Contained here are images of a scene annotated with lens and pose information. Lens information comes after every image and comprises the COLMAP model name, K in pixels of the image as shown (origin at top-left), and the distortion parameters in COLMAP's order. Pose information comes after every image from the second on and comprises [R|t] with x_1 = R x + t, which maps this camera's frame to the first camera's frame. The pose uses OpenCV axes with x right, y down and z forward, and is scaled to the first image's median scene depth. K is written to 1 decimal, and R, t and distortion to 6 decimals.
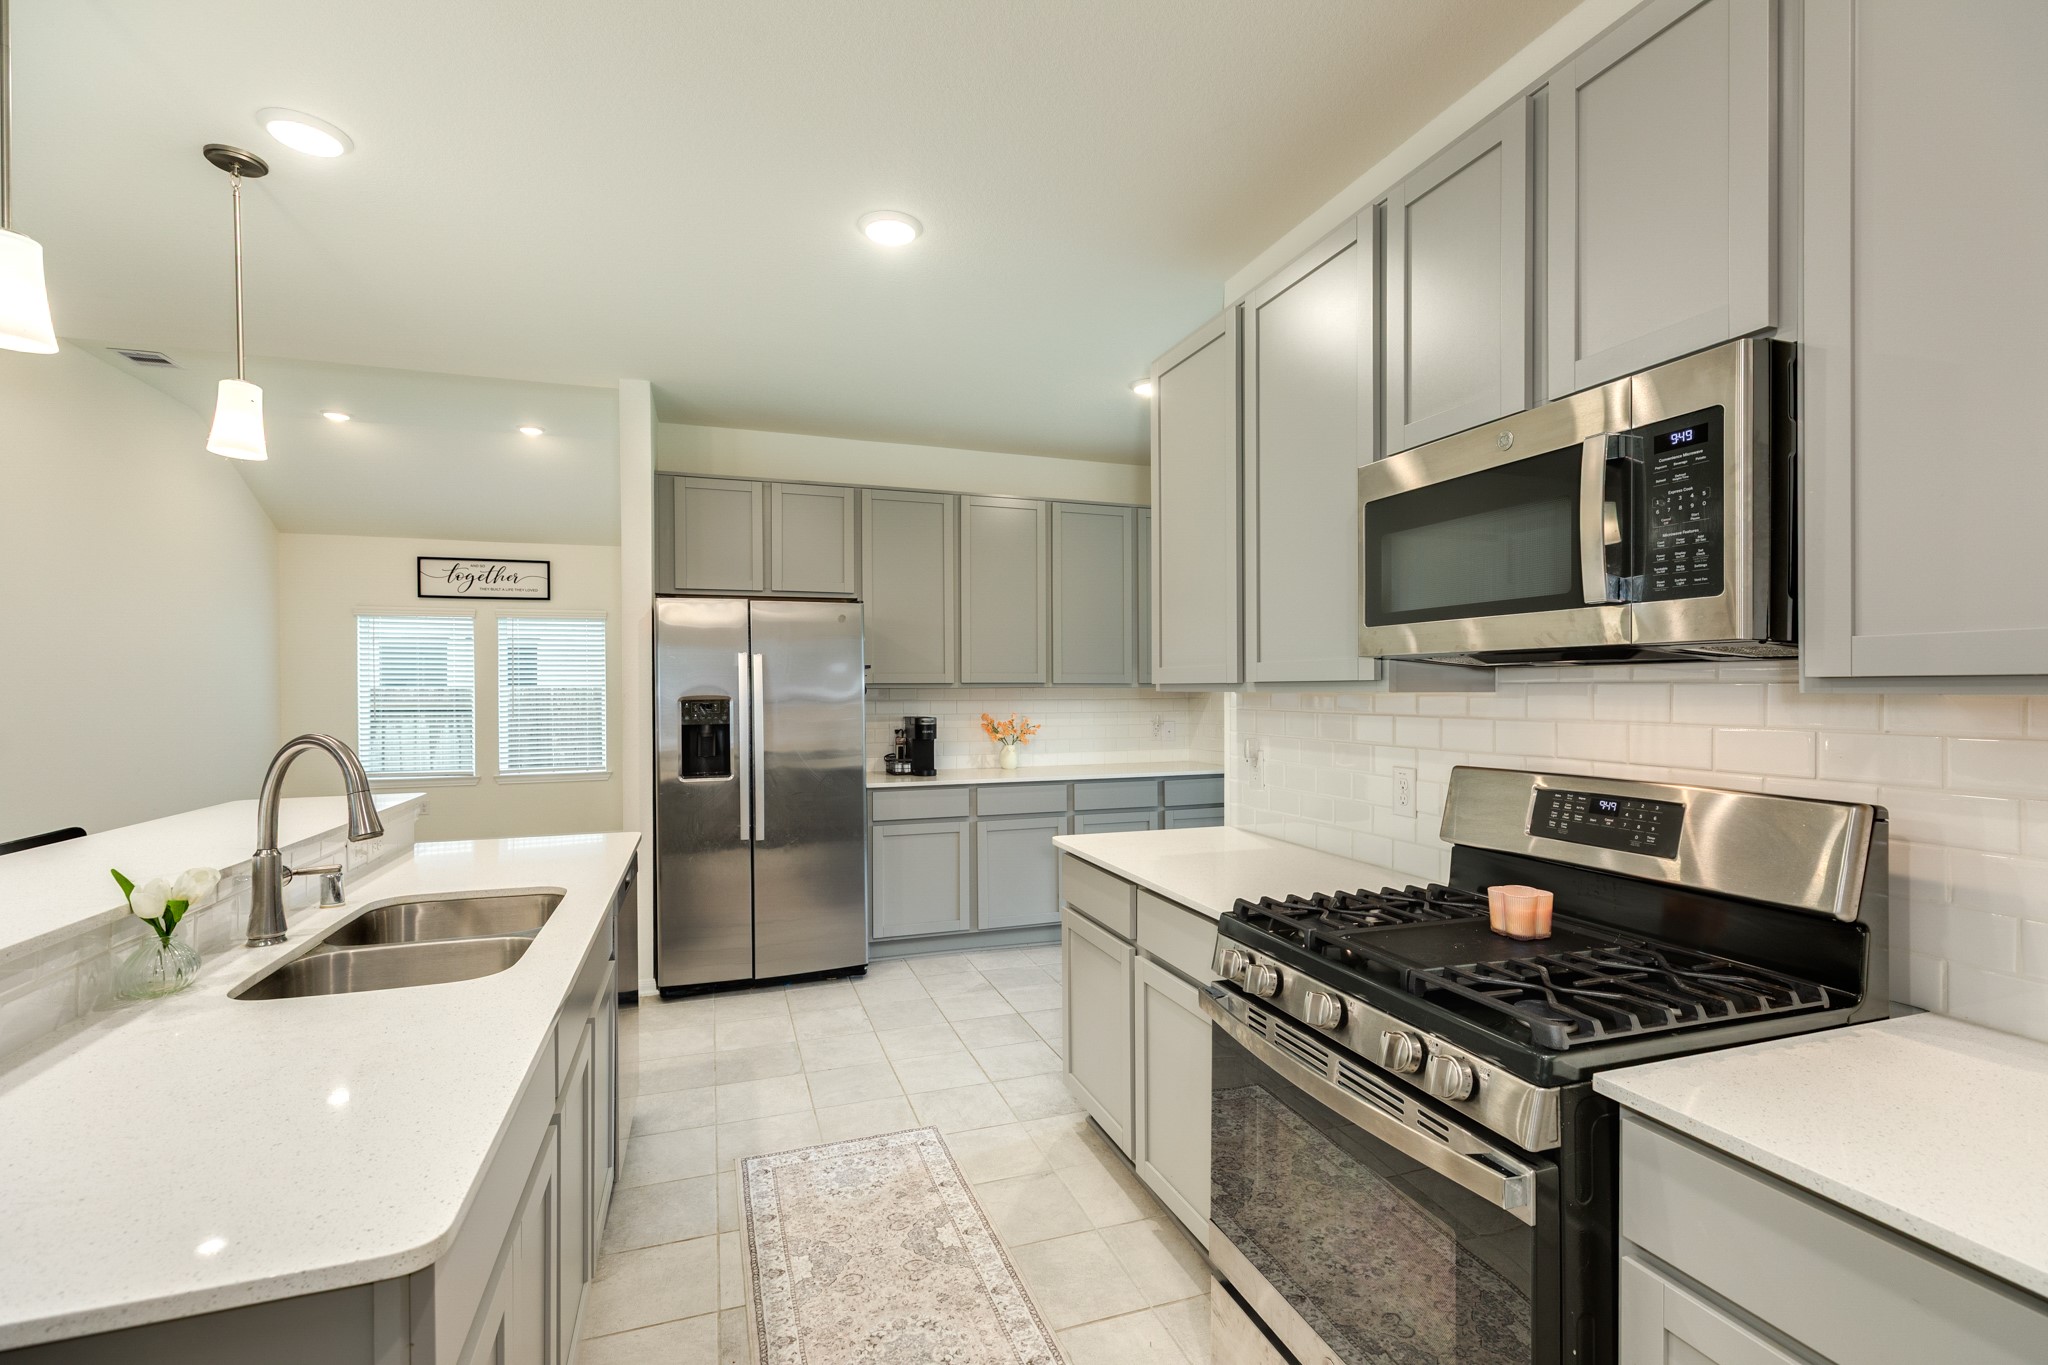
lens RADIAL K [[913.7, 0, 1022.4], [0, 913.7, 690.5], [0, 0, 1]] dist [0.008422, -0.000809]
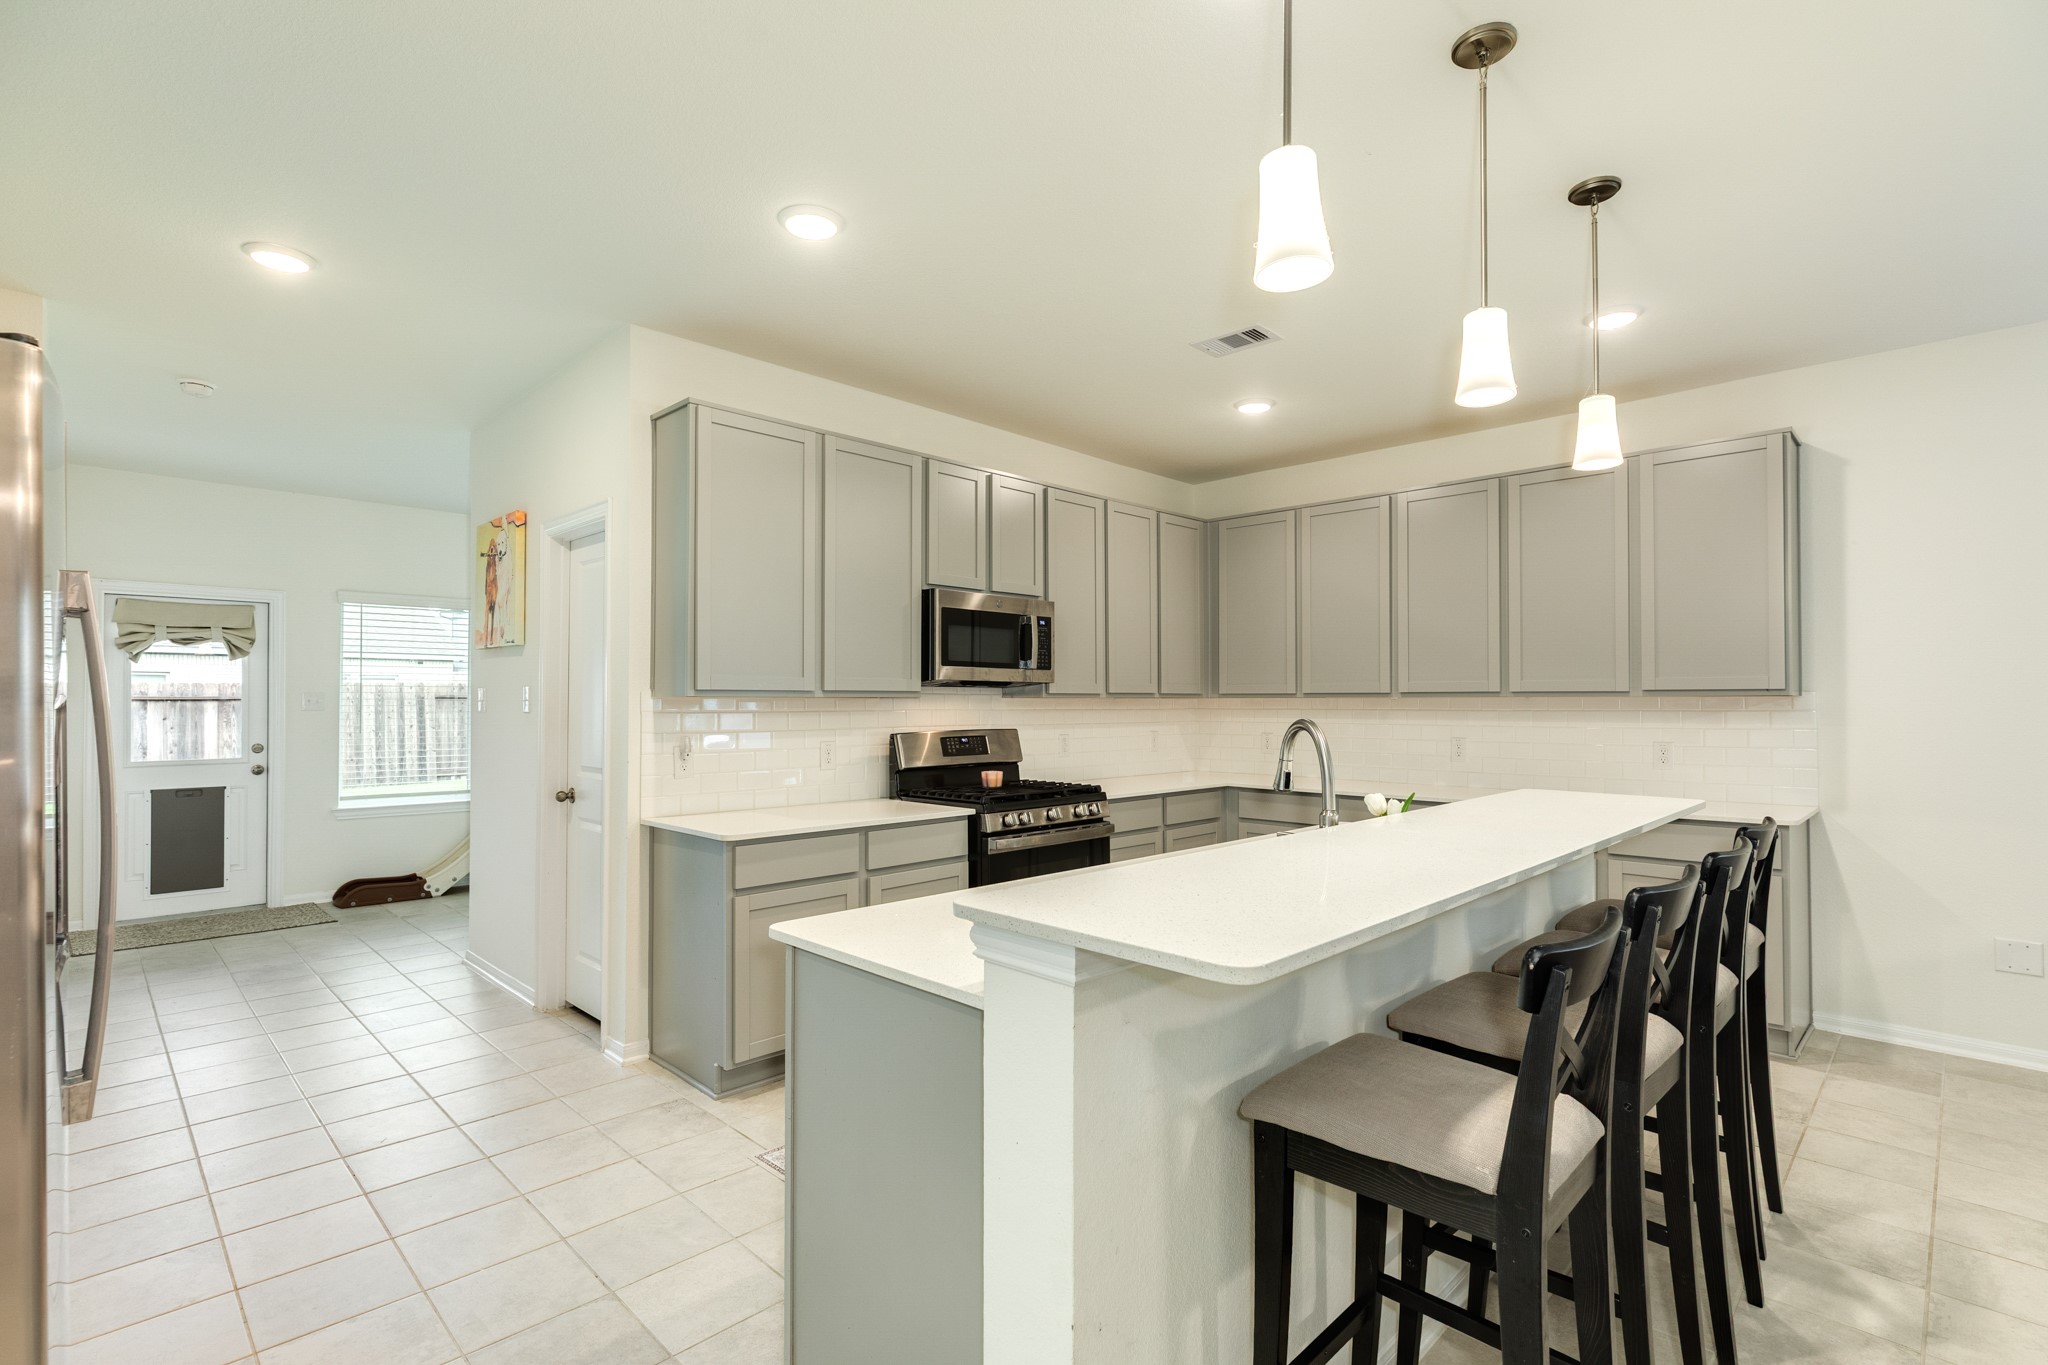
lens RADIAL K [[956.5, 0, 1019.8], [0, 956.5, 691.6], [0, 0, 1]] dist [-0.001689, -0.000508]
pose [[-0.440891, 0.014120, 0.897450, -1.330094], [0.005416, 0.999900, -0.013071, 0.014994], [-0.897544, -0.000902, -0.440923, 1.433698]]
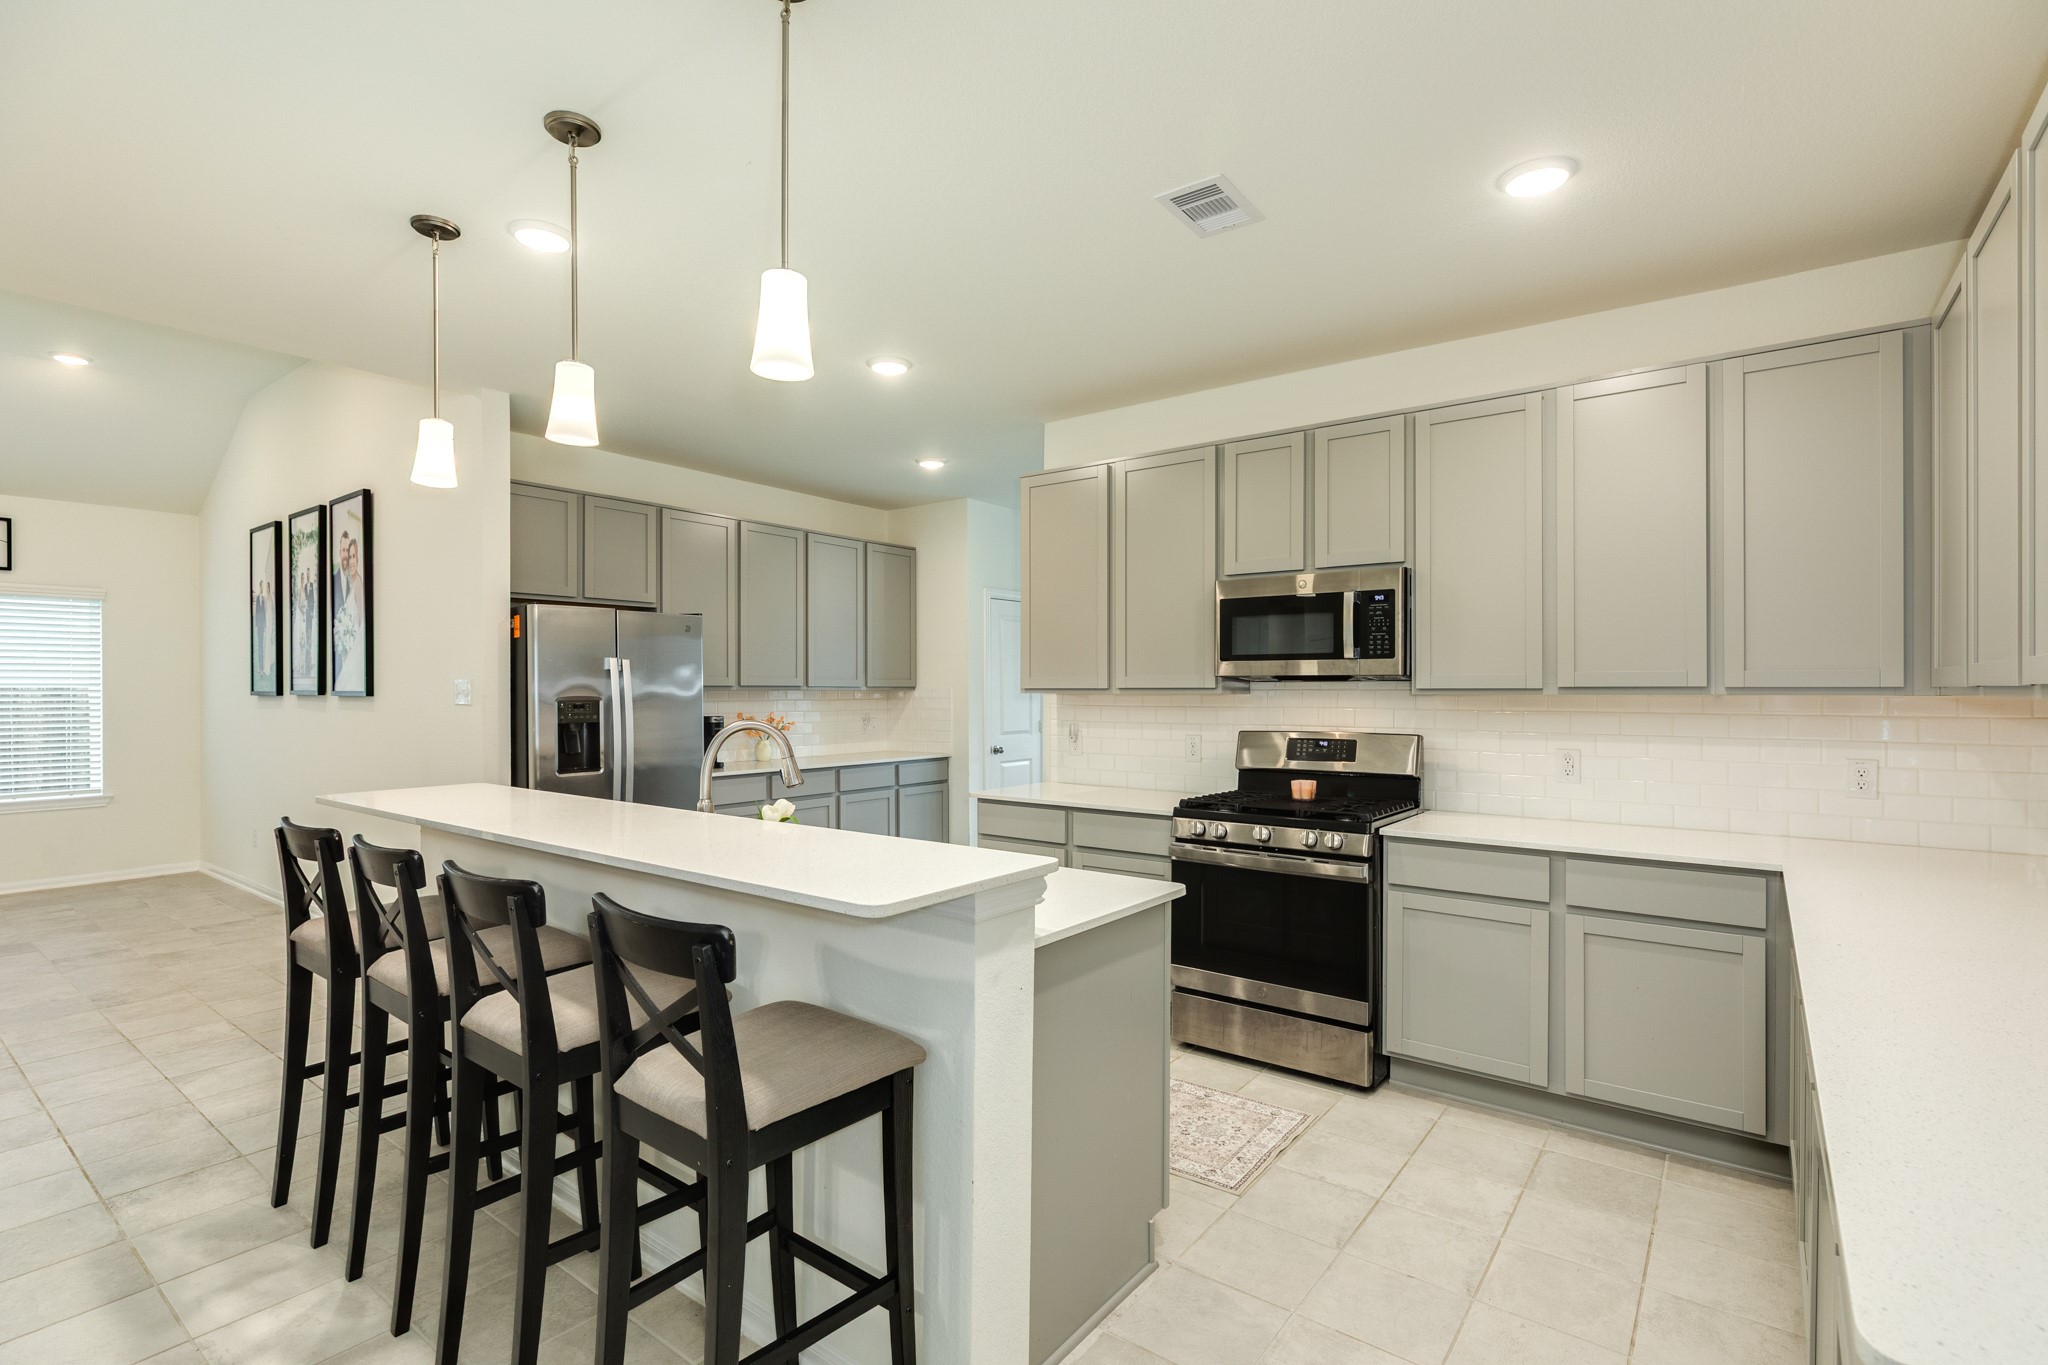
lens RADIAL K [[956.5, 0, 1019.8], [0, 956.5, 691.6], [0, 0, 1]] dist [-0.001689, -0.000508]
pose [[0.833226, 0.003636, 0.552920, -0.906570], [-0.002449, 0.999993, -0.002884, 0.003333], [-0.552927, 0.001049, 0.833229, -0.394726]]
